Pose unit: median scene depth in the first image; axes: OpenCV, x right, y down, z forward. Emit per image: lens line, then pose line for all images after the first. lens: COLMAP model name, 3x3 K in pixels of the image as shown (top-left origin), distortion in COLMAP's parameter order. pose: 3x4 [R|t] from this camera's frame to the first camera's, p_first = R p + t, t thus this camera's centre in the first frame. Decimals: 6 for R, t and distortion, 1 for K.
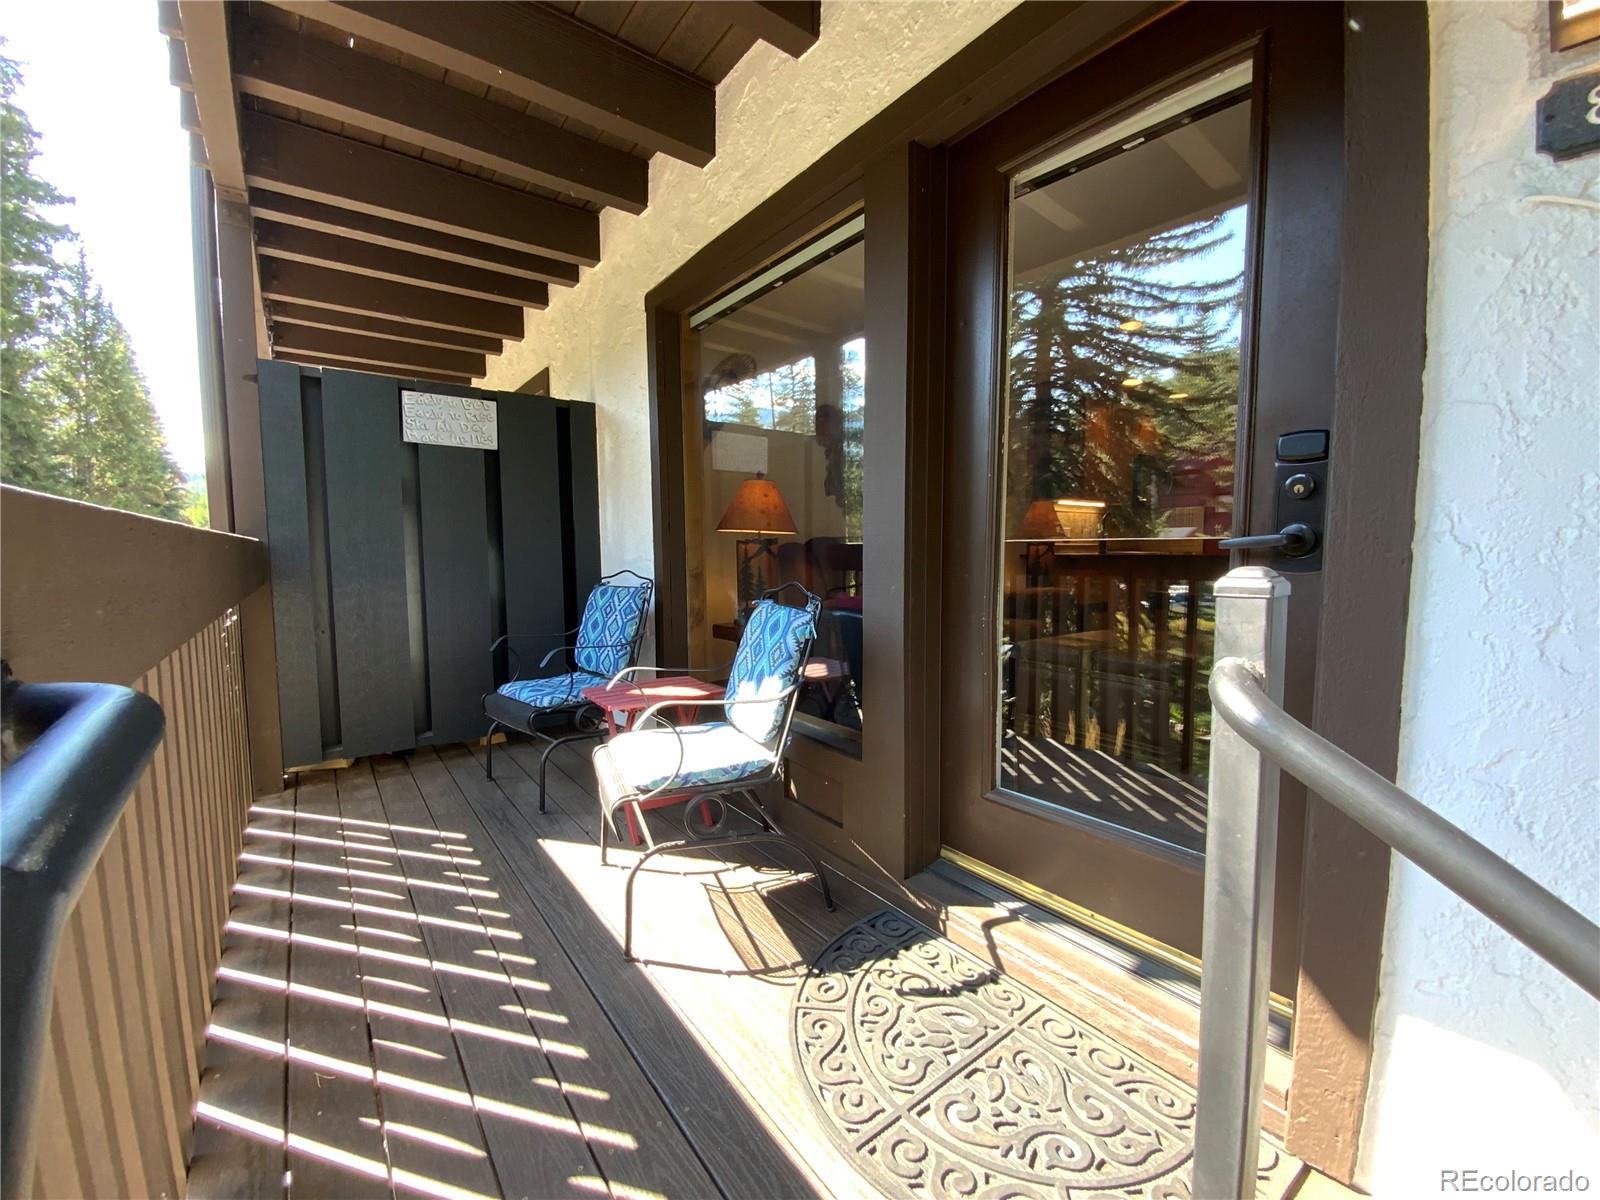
lens RADIAL K [[643.5, 0, 805.1], [0, 643.5, 616.4], [0, 0, 1]] dist [0.019228, -0.016850]
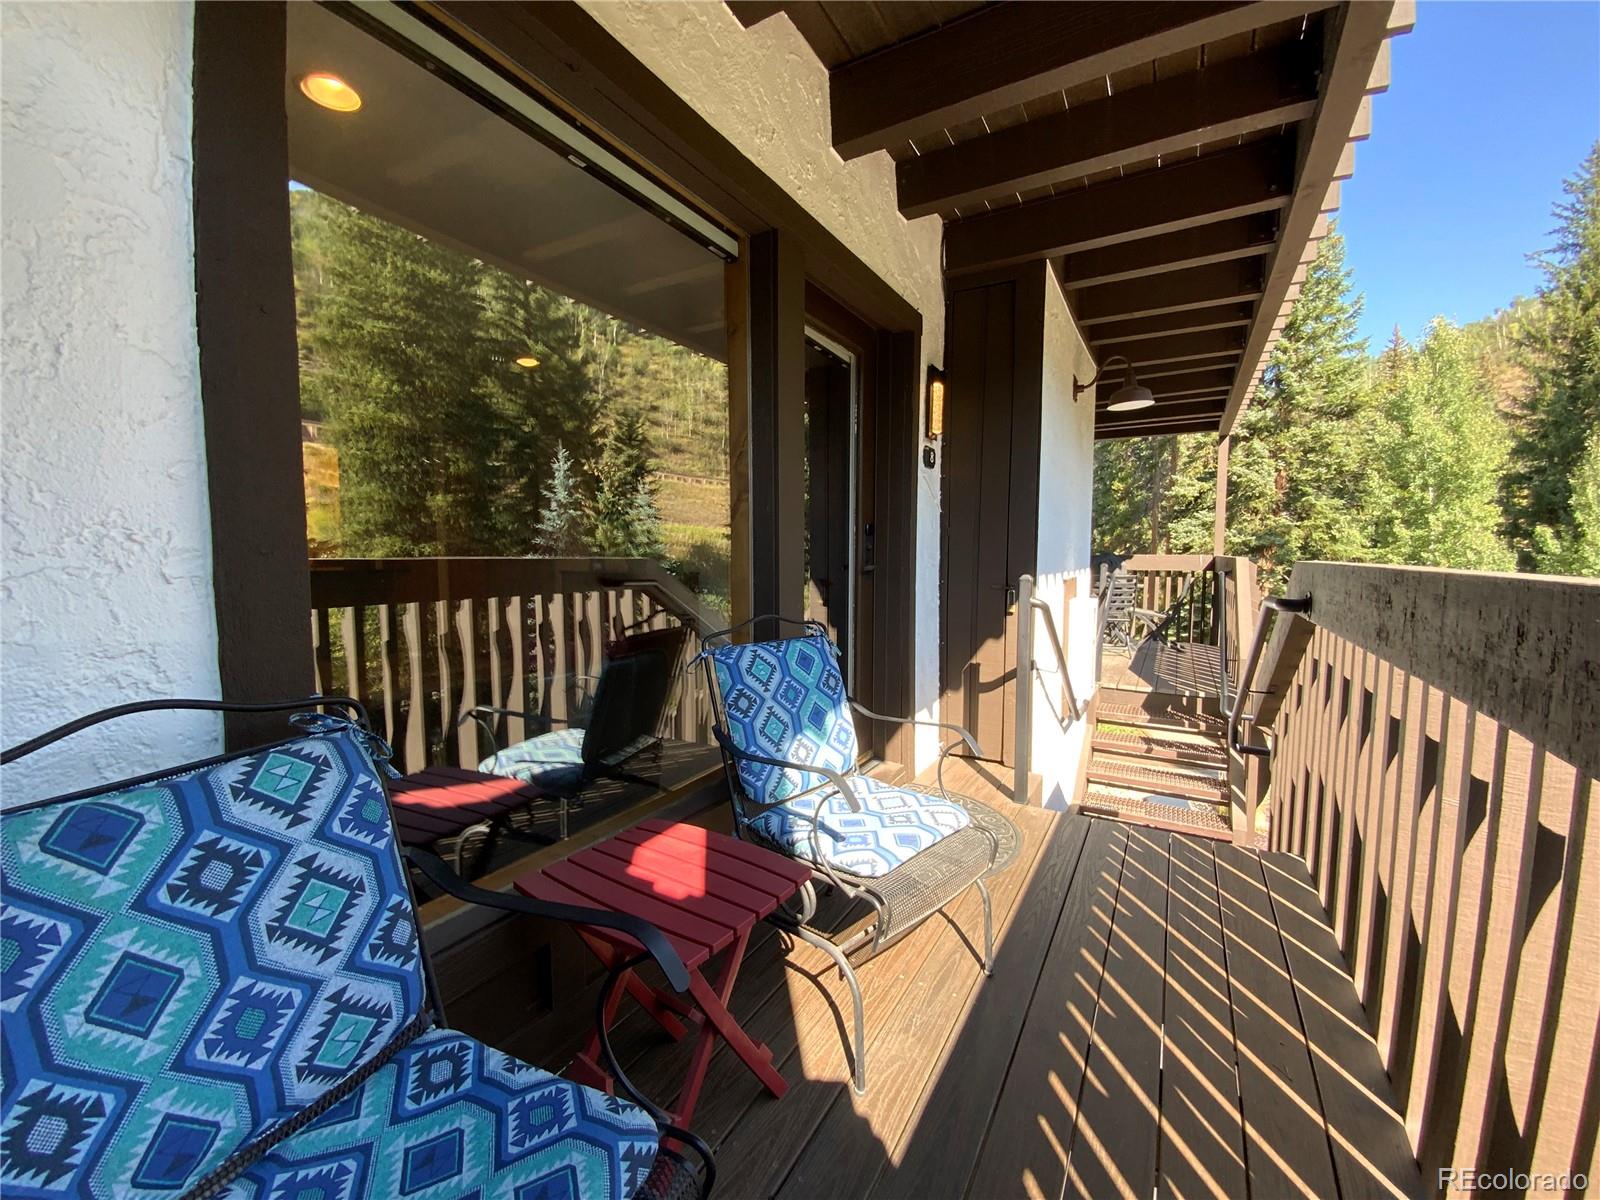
lens RADIAL K [[643.5, 0, 804.9], [0, 643.5, 596.3], [0, 0, 1]] dist [0.019228, -0.016850]
pose [[-0.356176, -0.069008, 0.931867, -0.826691], [0.078495, 0.991535, 0.103429, -0.158620], [-0.931116, 0.109986, -0.347744, 1.188199]]
